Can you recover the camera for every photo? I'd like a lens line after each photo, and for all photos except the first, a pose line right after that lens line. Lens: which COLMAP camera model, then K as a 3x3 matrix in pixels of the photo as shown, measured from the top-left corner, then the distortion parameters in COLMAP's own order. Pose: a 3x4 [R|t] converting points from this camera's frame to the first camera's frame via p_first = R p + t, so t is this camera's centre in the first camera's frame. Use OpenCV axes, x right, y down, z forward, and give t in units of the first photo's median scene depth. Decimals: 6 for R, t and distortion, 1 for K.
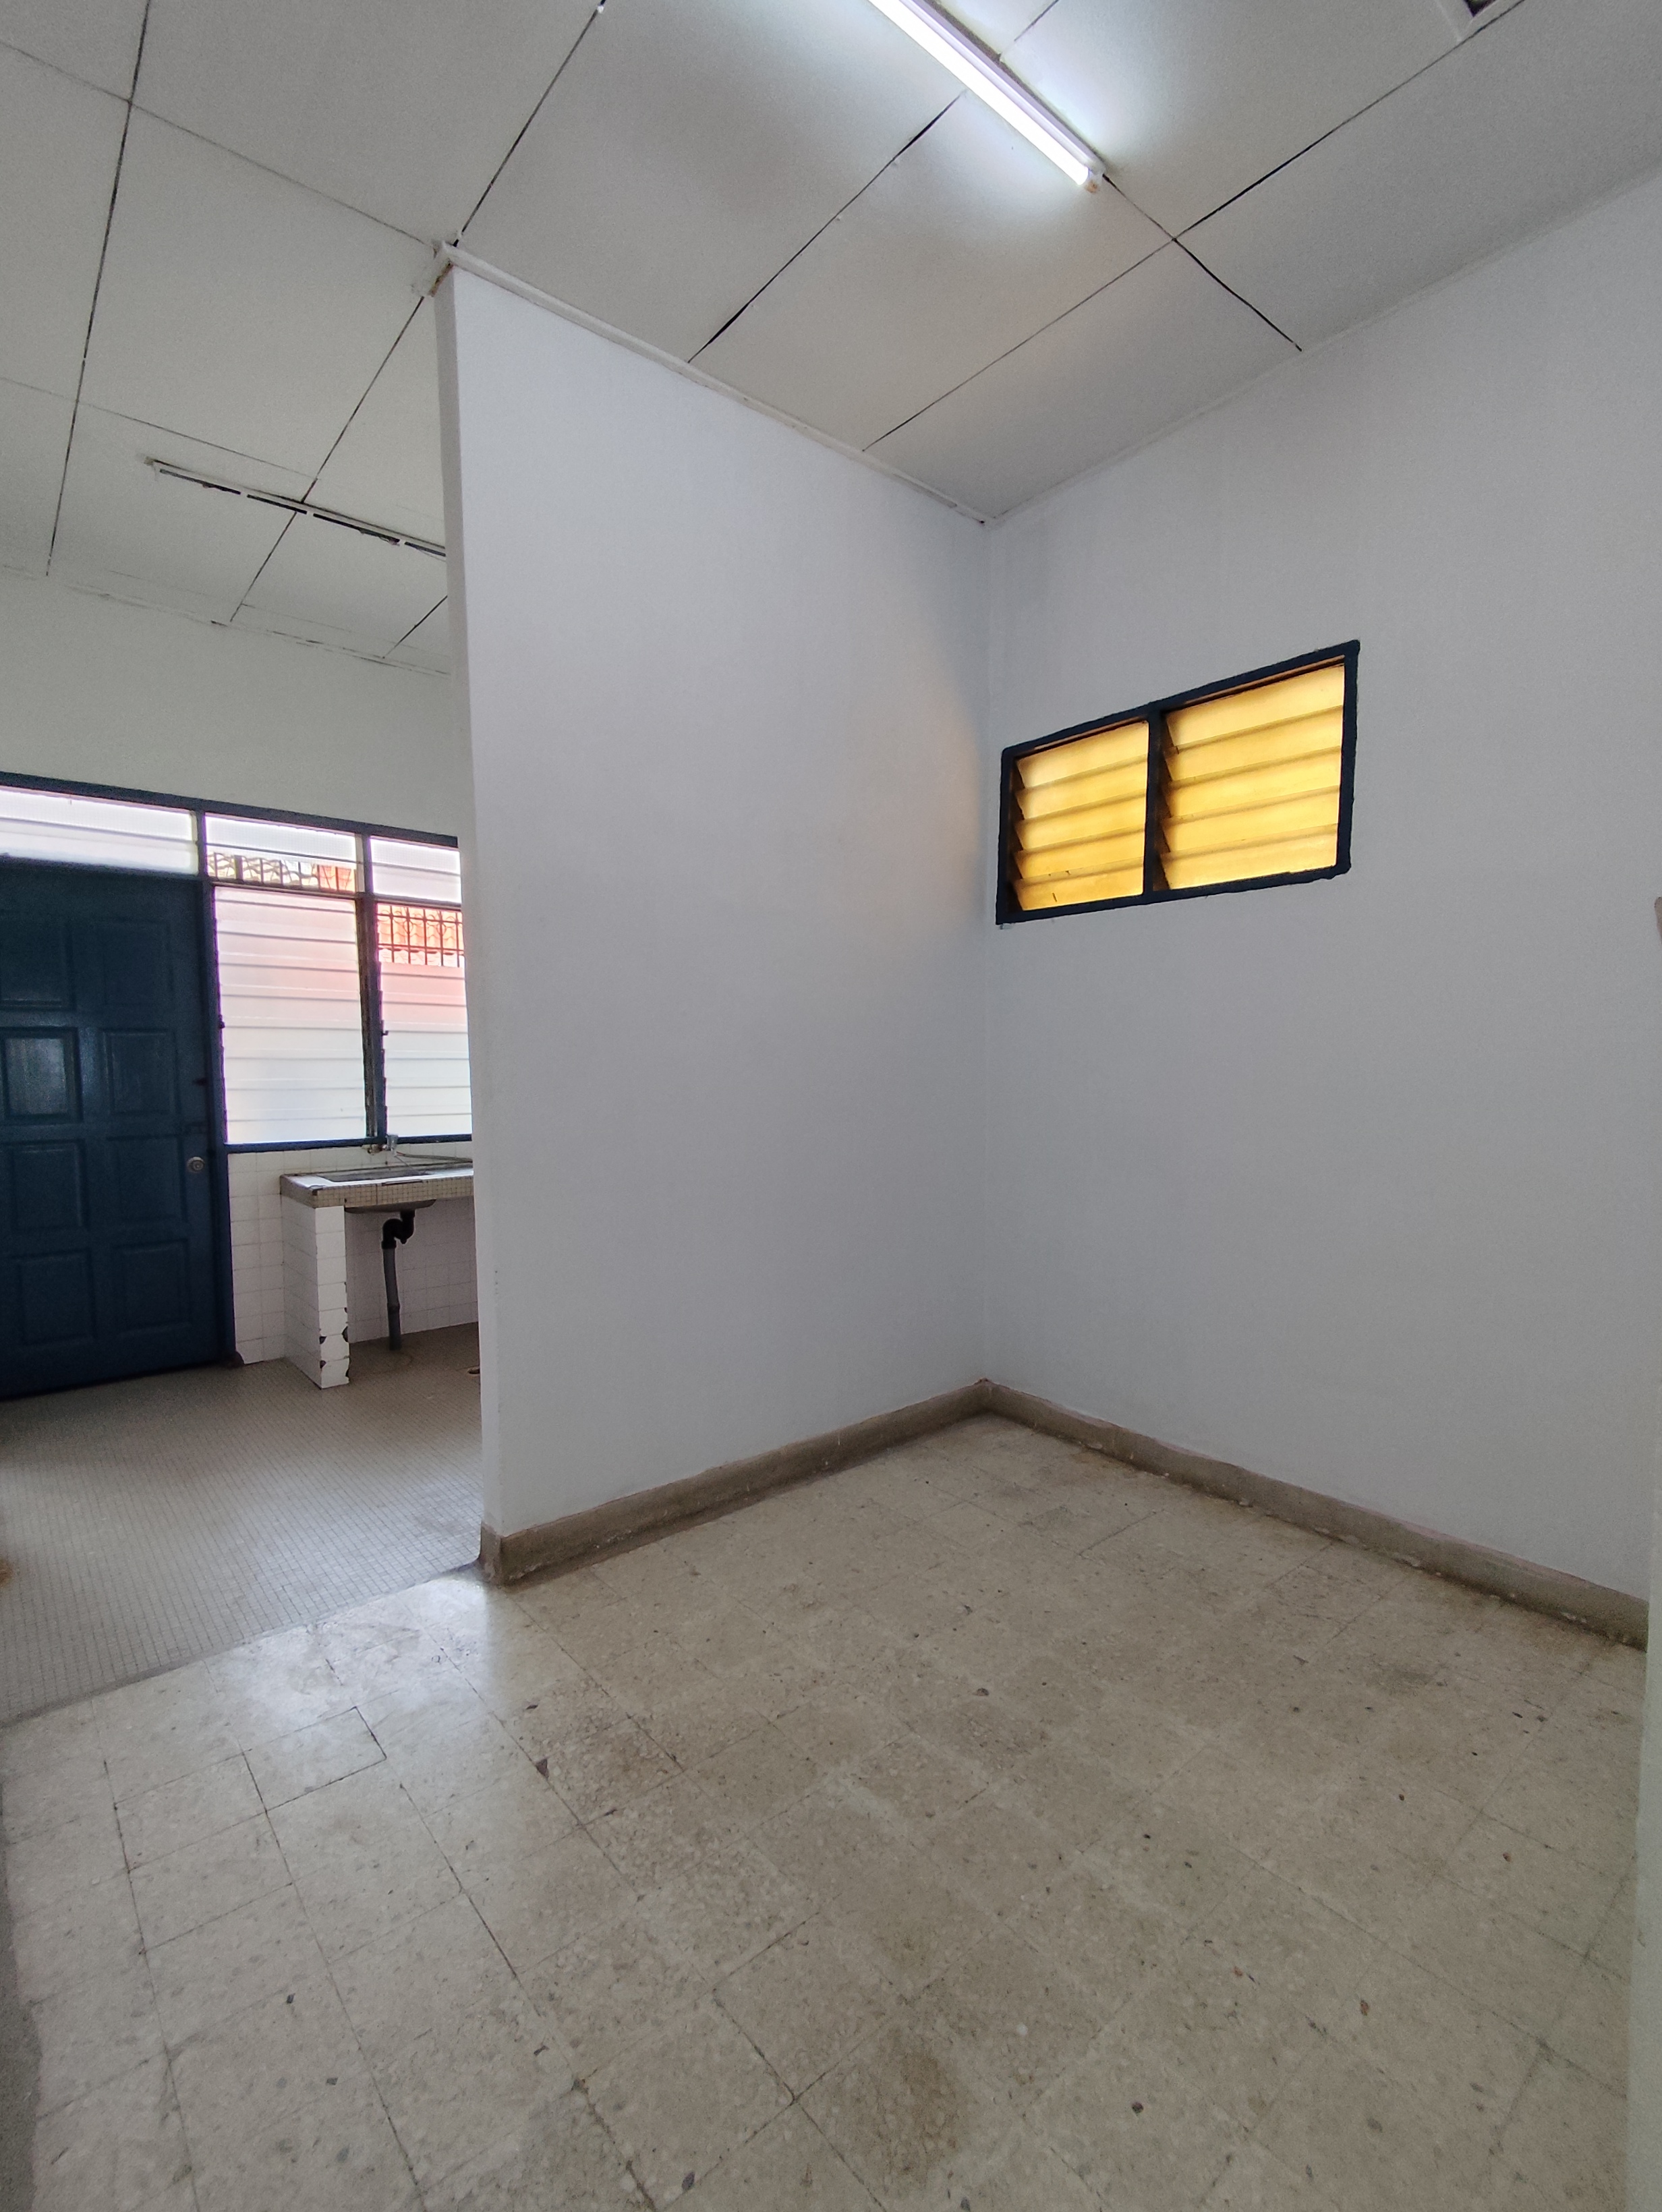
lens RADIAL K [[1017.1, 0, 838.7], [0, 1017.1, 1127.4], [0, 0, 1]] dist [0.000978, 0.000385]
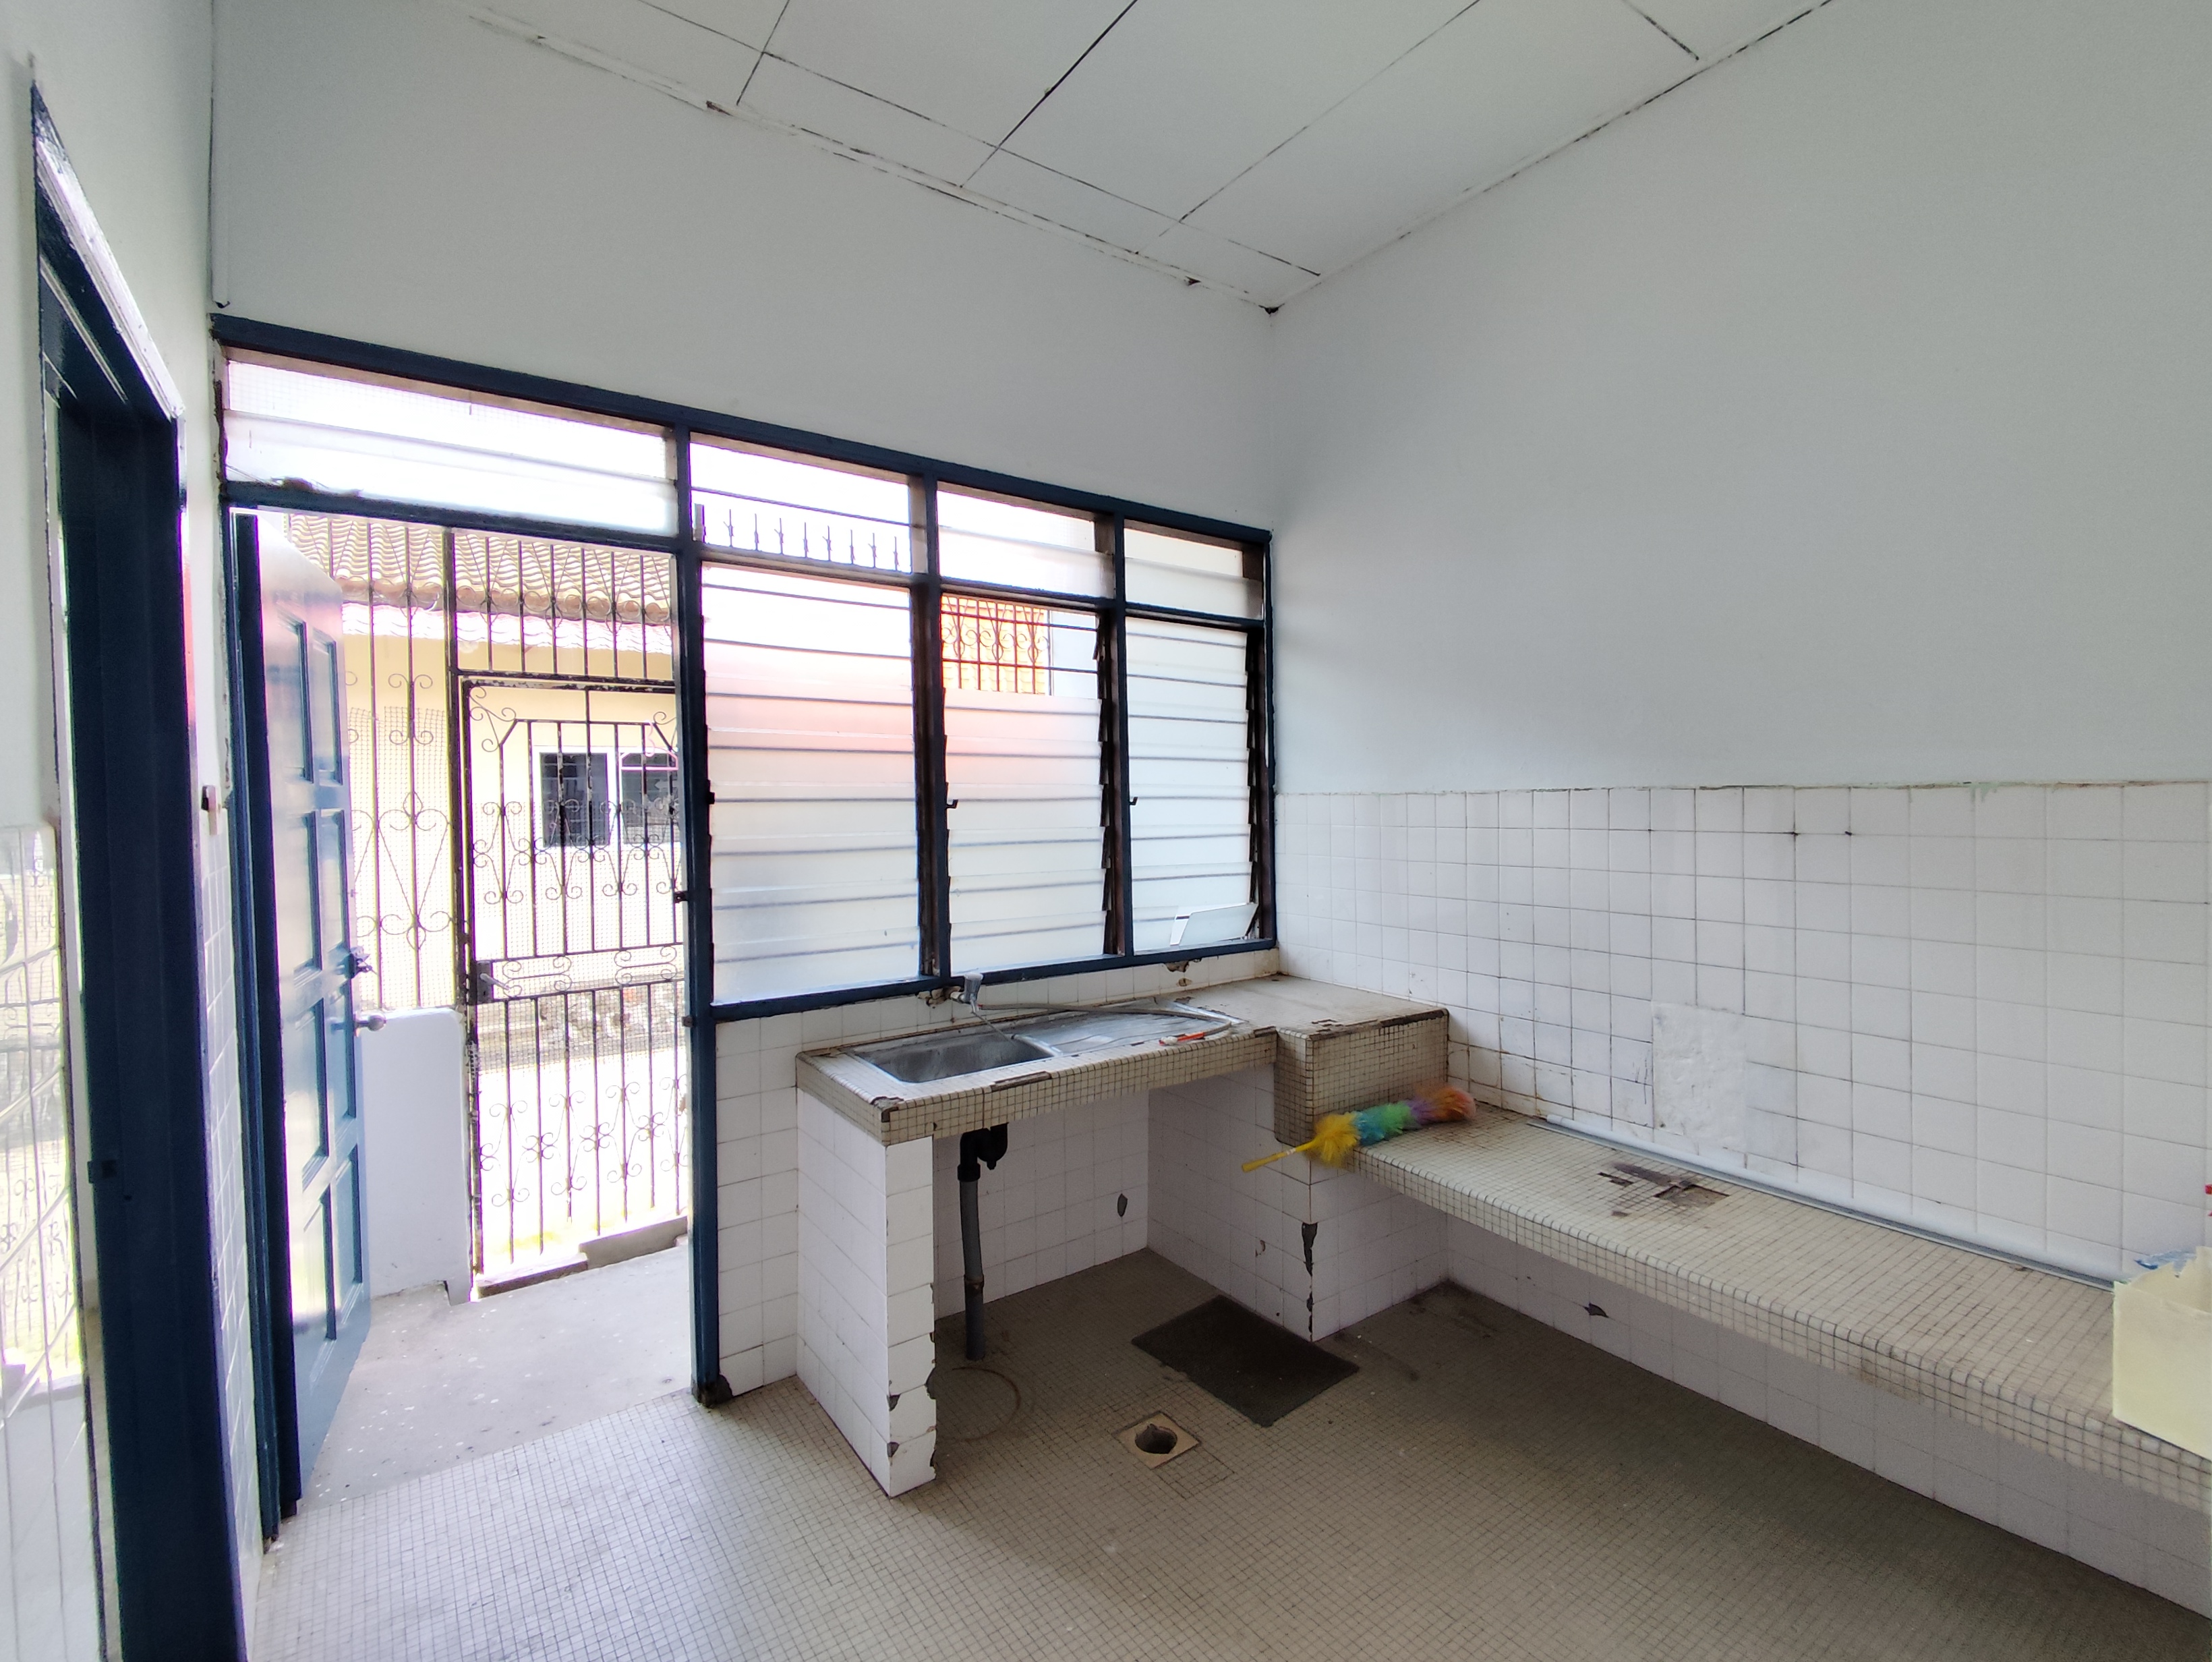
lens RADIAL K [[1017.1, 0, 1101.4], [0, 1017.1, 821.8], [0, 0, 1]] dist [0.000978, 0.000385]
pose [[0.993954, -0.004850, -0.109686, -0.292050], [0.000101, 0.999064, -0.043255, -0.056239], [0.109793, 0.042982, 0.993025, 0.410422]]
